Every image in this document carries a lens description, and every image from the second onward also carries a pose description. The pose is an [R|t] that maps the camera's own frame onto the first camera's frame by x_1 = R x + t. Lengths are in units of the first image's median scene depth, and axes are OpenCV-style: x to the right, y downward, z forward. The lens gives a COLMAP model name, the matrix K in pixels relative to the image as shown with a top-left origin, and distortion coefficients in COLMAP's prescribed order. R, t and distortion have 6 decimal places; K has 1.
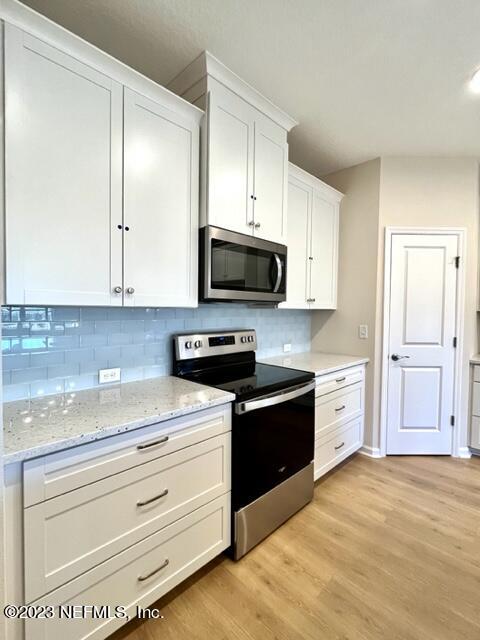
lens RADIAL K [[301.0, 0, 240.1], [0, 301.0, 319.0], [0, 0, 1]] dist [0.001118, 0.000194]
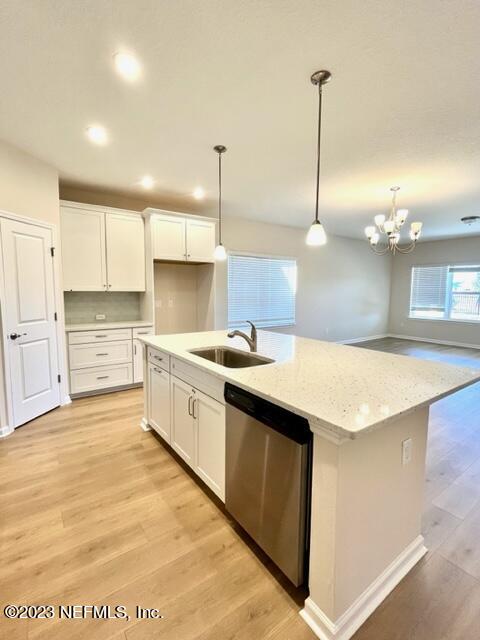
lens RADIAL K [[301.0, 0, 241.5], [0, 301.0, 318.0], [0, 0, 1]] dist [0.001118, 0.000194]
pose [[0.169703, -0.101844, 0.980219, -0.430809], [0.023542, 0.994781, 0.099281, -0.026885], [-0.985214, 0.006228, 0.171215, 0.029919]]
